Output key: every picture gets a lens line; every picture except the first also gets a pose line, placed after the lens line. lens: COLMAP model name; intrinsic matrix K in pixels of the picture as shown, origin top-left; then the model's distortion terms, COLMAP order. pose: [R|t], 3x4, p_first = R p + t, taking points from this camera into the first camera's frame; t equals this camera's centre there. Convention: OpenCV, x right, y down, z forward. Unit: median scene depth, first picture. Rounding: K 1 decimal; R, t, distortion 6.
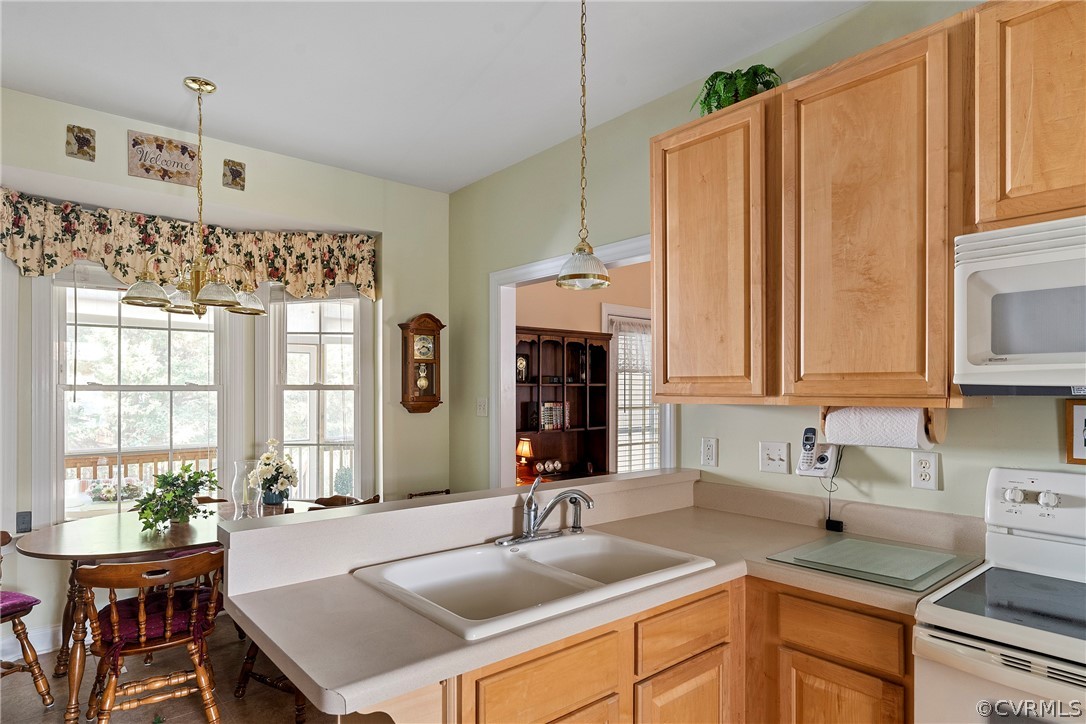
lens RADIAL K [[615.8, 0, 540.8], [0, 615.8, 385.9], [0, 0, 1]] dist [-0.000939, 0.001695]
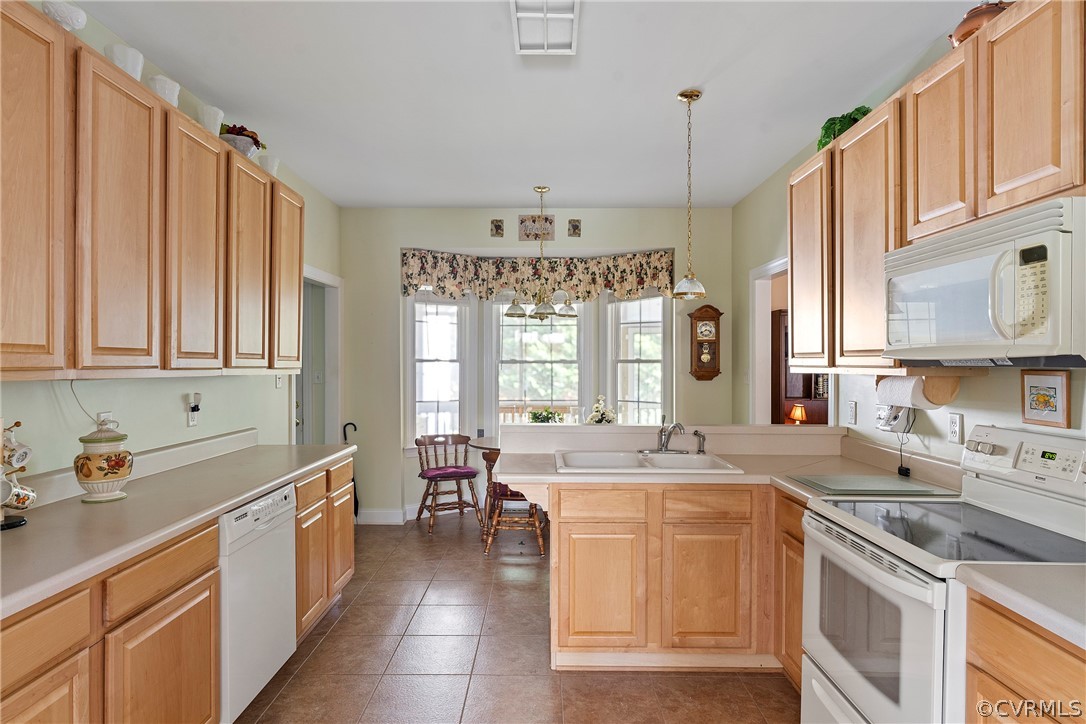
lens RADIAL K [[615.8, 0, 542.2], [0, 615.8, 362.0], [0, 0, 1]] dist [-0.000939, 0.001695]
pose [[0.764789, -0.001019, -0.644280, 0.409796], [0.003255, 0.999992, 0.002282, 0.000146], [0.644272, -0.003842, 0.764786, -0.242442]]
